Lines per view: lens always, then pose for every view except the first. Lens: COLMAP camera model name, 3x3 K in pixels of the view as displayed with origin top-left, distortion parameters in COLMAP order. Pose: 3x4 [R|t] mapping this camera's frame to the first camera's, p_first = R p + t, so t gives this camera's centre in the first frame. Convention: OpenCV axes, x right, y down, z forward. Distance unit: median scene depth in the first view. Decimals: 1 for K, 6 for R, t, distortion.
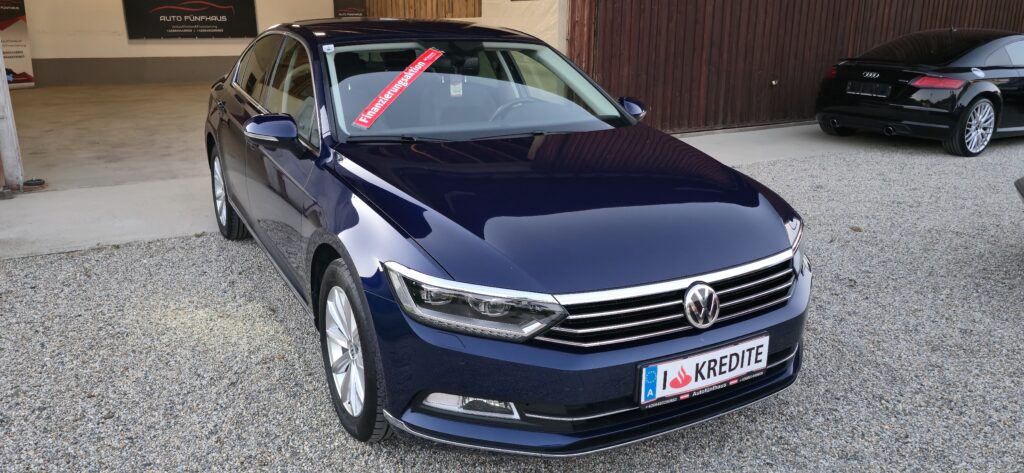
lens RADIAL K [[748.7, 0, 507.1], [0, 748.7, 230.3], [0, 0, 1]] dist [0.035671, -0.019701]
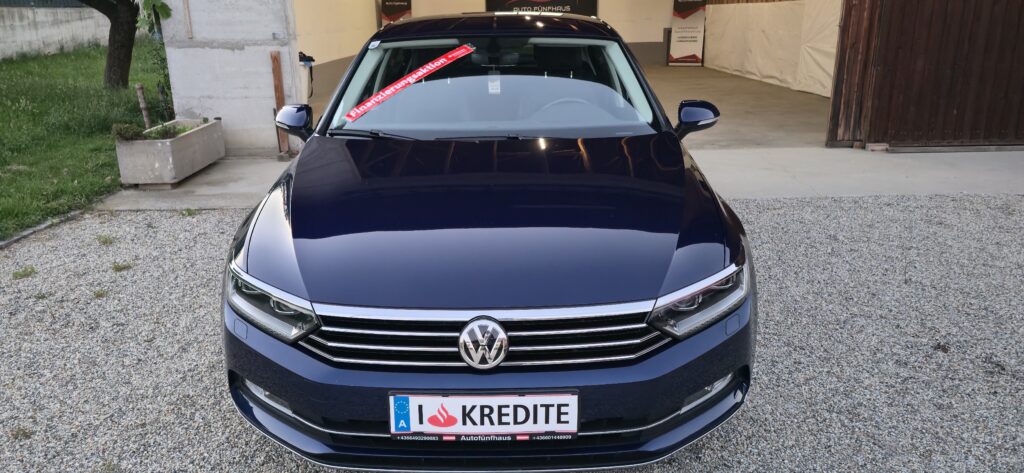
lens RADIAL K [[748.7, 0, 516.7], [0, 748.7, 237.6], [0, 0, 1]] dist [0.035671, -0.019701]
pose [[0.870906, 0.129993, -0.473945, 0.693891], [-0.115743, 0.991510, 0.059263, -0.082191], [0.477625, 0.003243, 0.878558, 0.231357]]
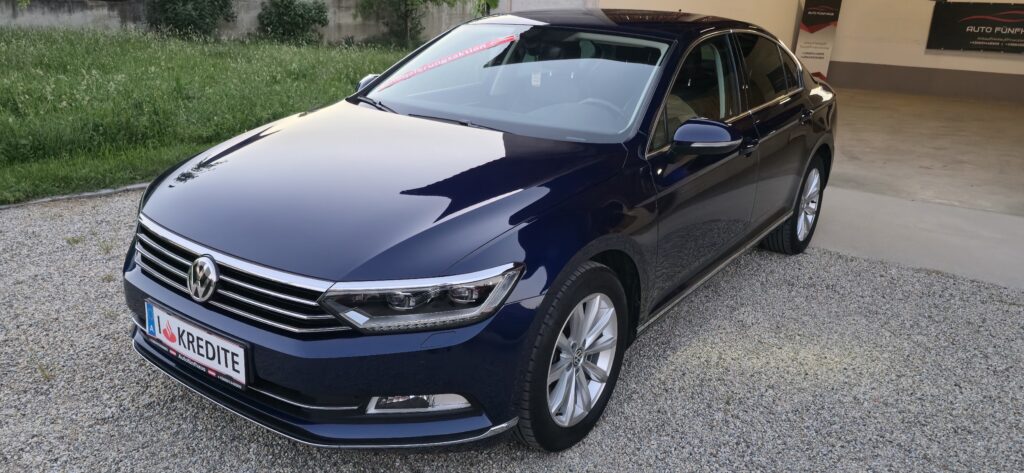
lens RADIAL K [[748.7, 0, 518.7], [0, 748.7, 238.0], [0, 0, 1]] dist [0.035671, -0.019701]
pose [[0.425988, 0.284766, -0.858745, 1.258083], [-0.291760, 0.941703, 0.167545, -0.234870], [0.856394, 0.179175, 0.484238, 0.858424]]
